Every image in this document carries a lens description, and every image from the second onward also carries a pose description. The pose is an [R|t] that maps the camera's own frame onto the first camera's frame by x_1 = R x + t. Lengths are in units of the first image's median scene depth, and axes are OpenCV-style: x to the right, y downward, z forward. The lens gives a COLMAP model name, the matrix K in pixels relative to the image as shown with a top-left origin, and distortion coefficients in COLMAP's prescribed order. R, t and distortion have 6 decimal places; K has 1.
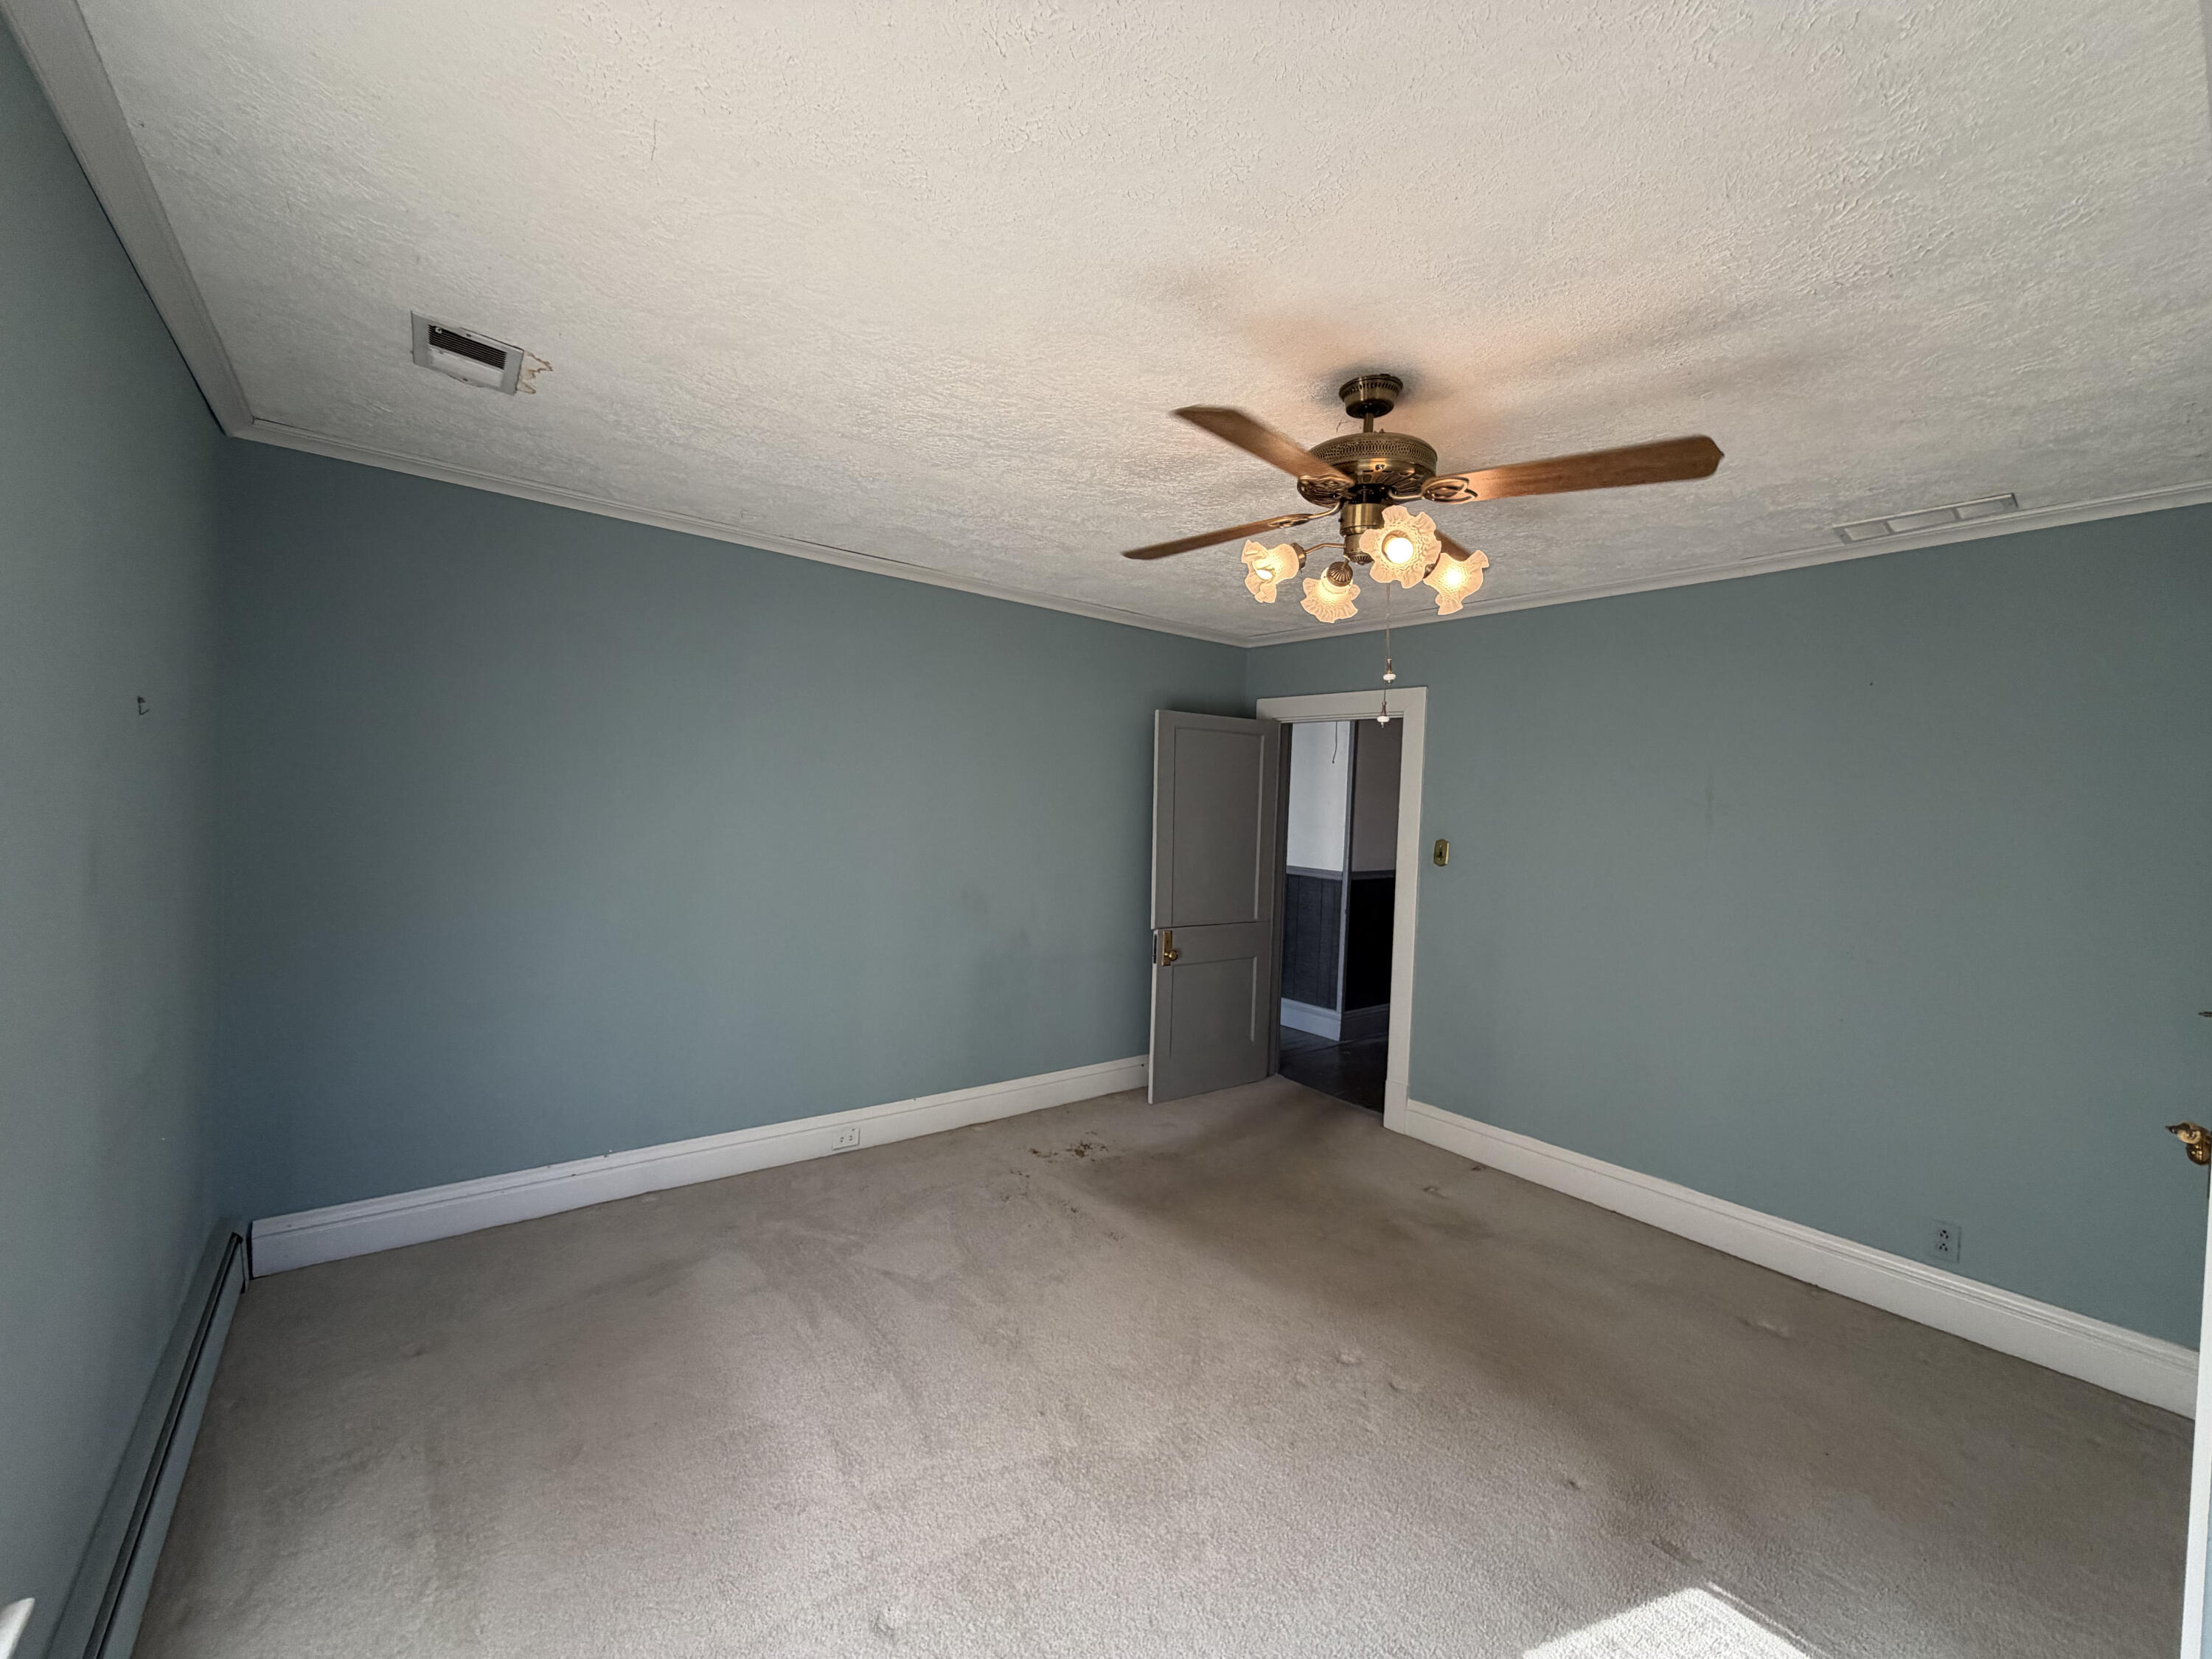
lens RADIAL K [[882.1, 0, 1105.6], [0, 882.1, 835.6], [0, 0, 1]] dist [-0.001381, -0.000086]
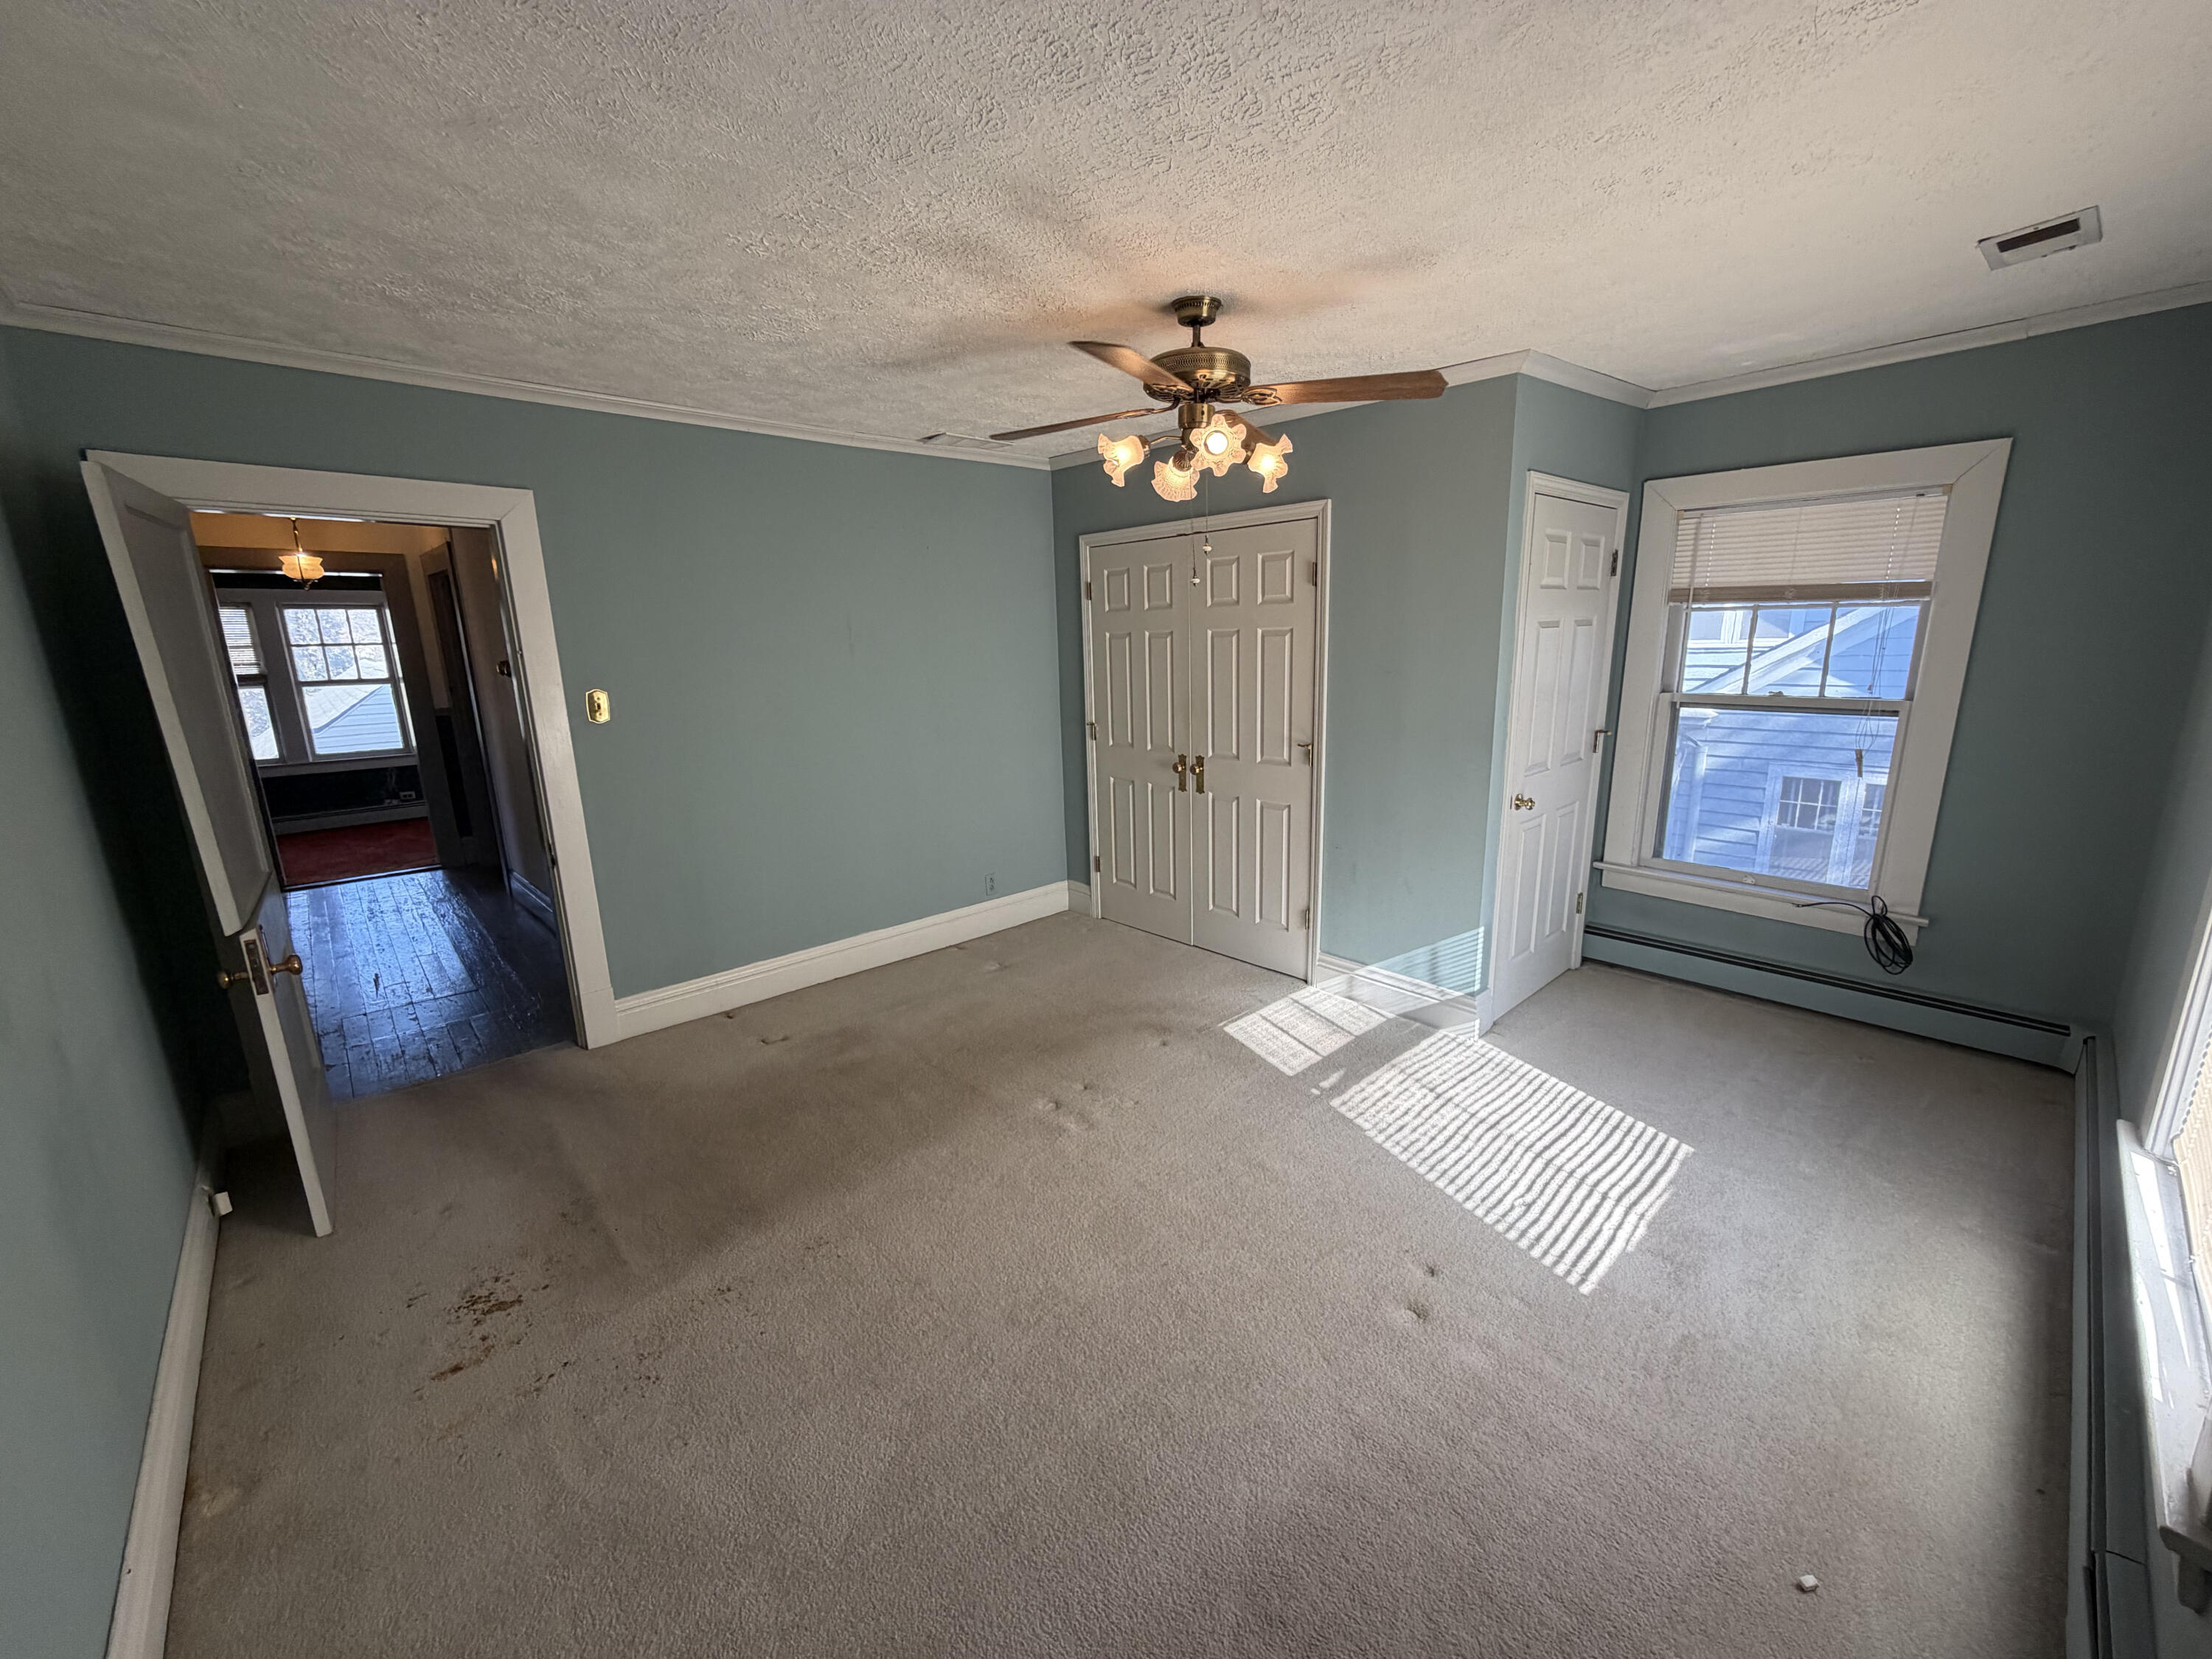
lens RADIAL K [[882.1, 0, 1123.3], [0, 882.1, 837.1], [0, 0, 1]] dist [-0.001381, -0.000086]
pose [[-0.104810, -0.255646, 0.961072, -0.630963], [0.046768, 0.964059, 0.261541, -0.068500], [-0.993392, 0.072359, -0.089087, 0.747019]]
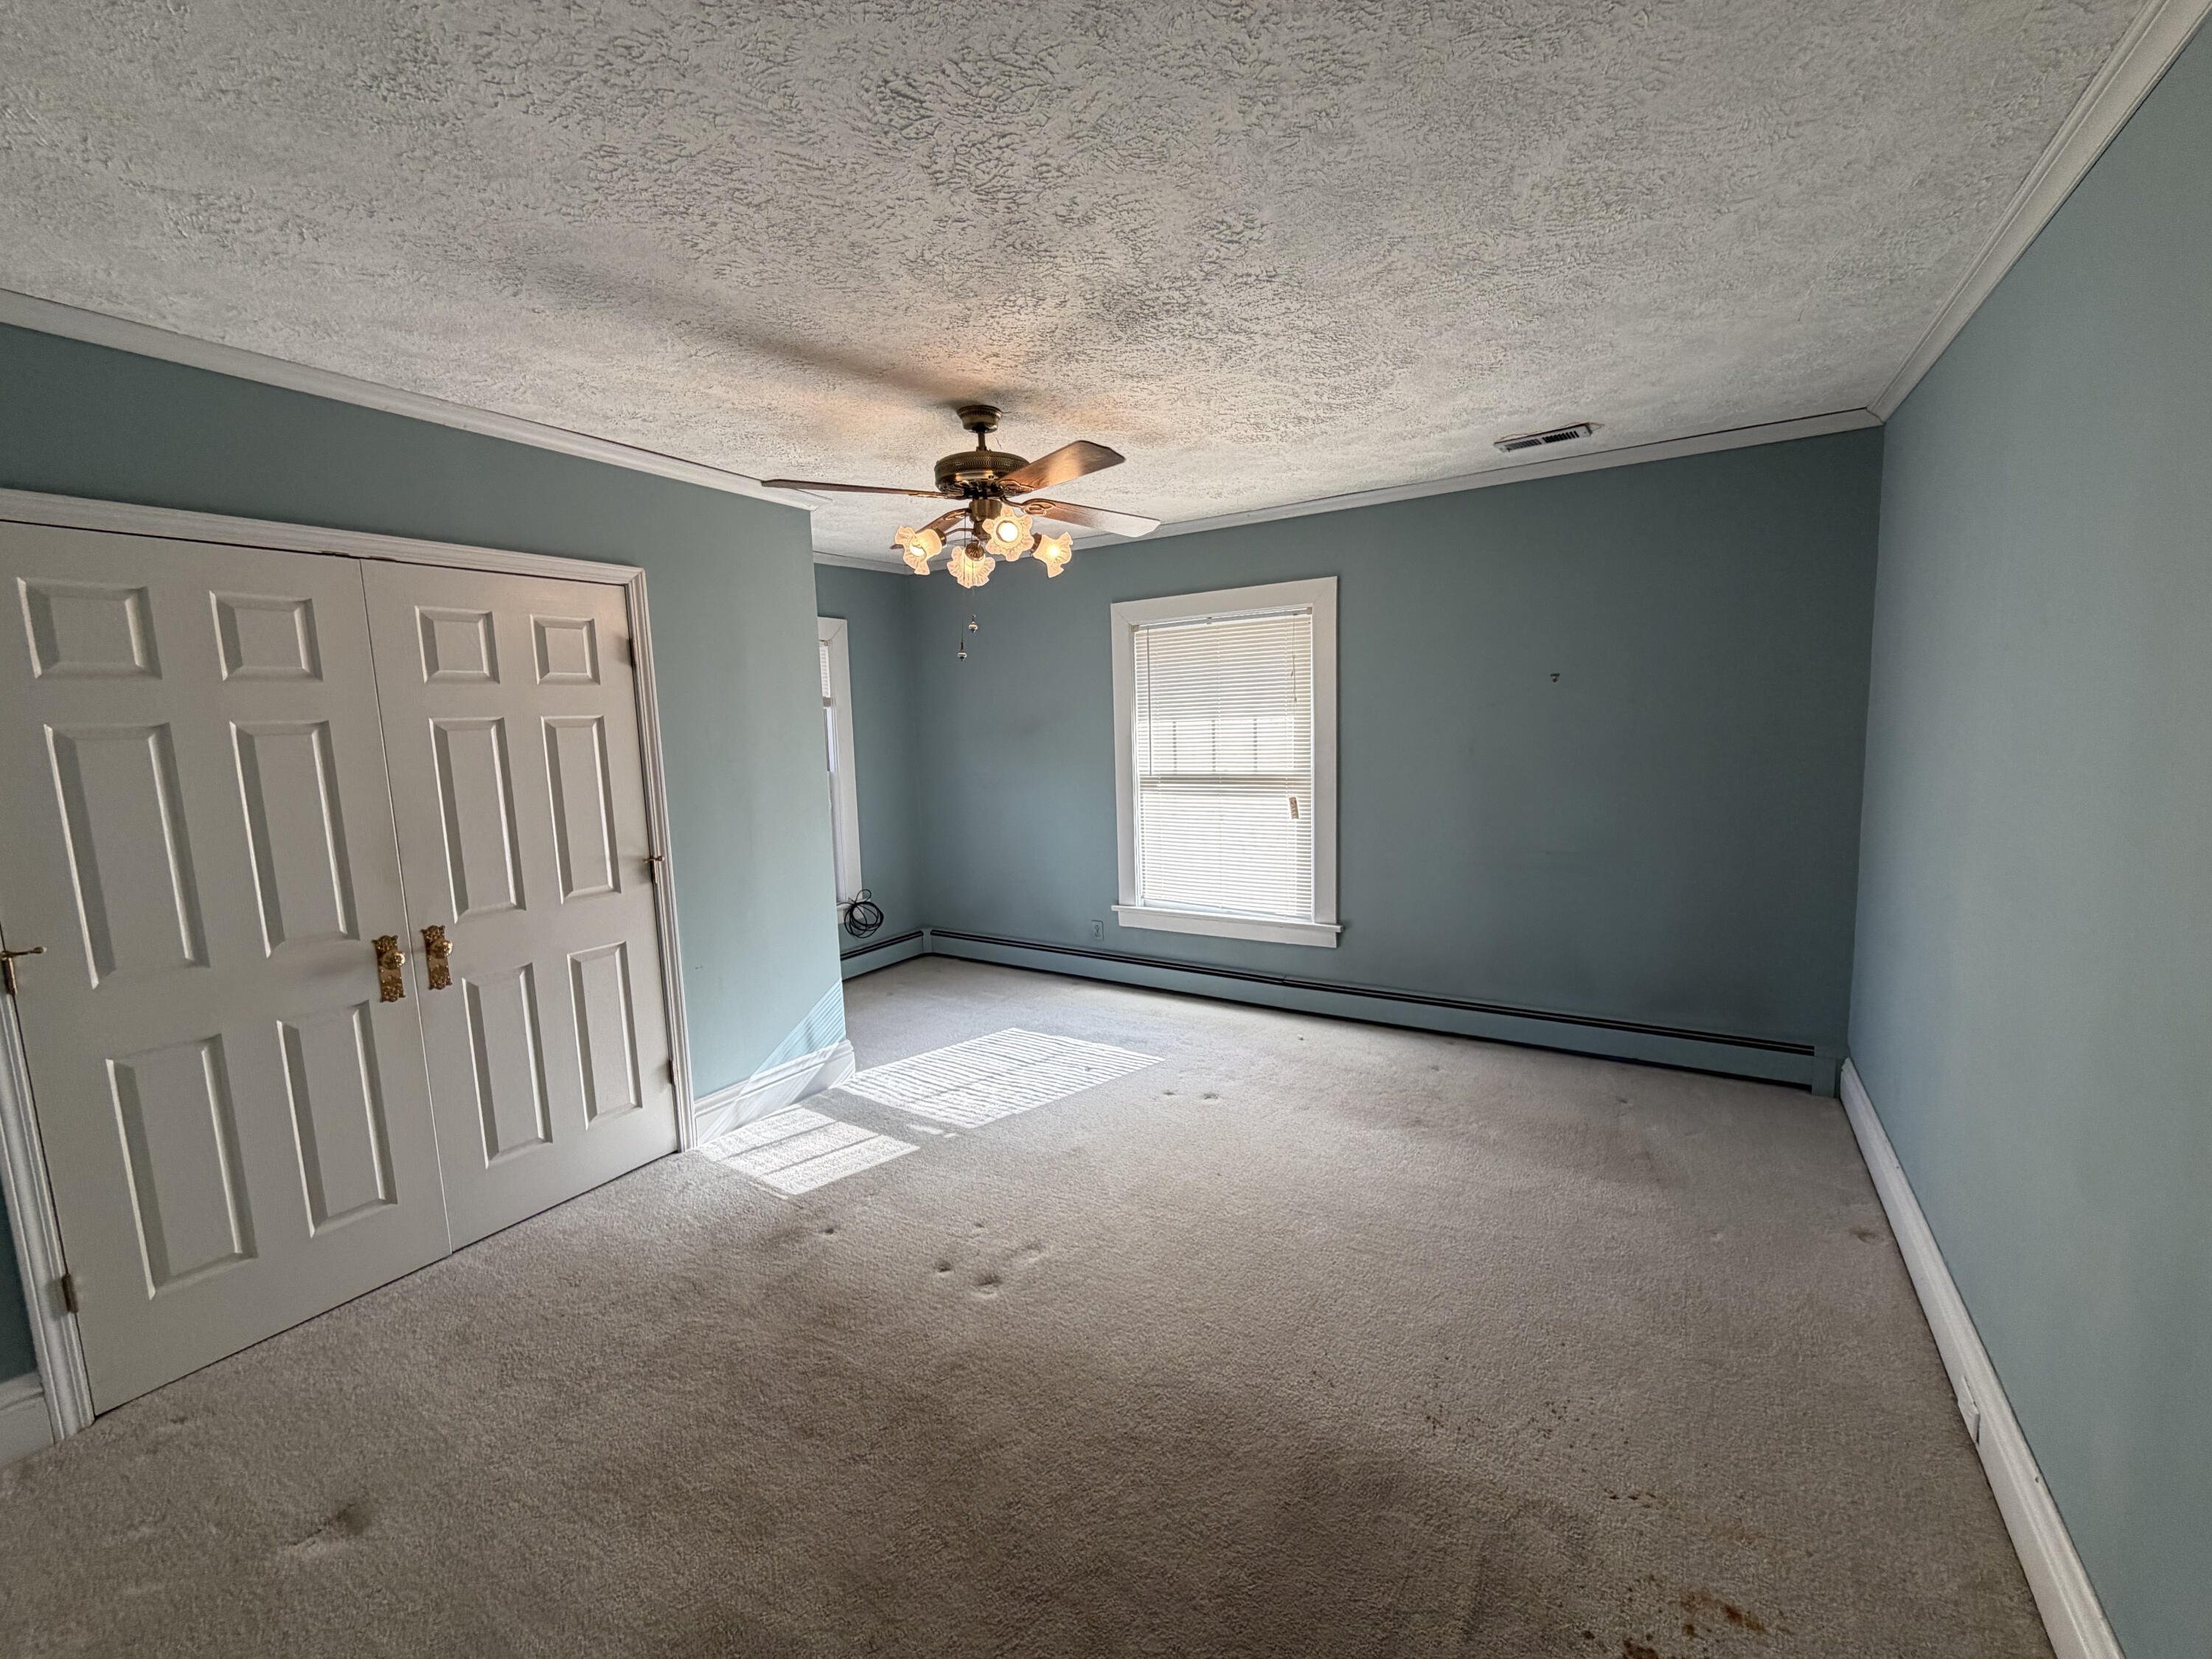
lens RADIAL K [[882.1, 0, 1115.0], [0, 882.1, 827.2], [0, 0, 1]] dist [-0.001381, -0.000086]
pose [[-0.936920, 0.039478, -0.347306, 0.356730], [-0.008689, 0.990664, 0.136049, -0.035159], [0.349435, 0.130485, -0.927830, 1.440846]]
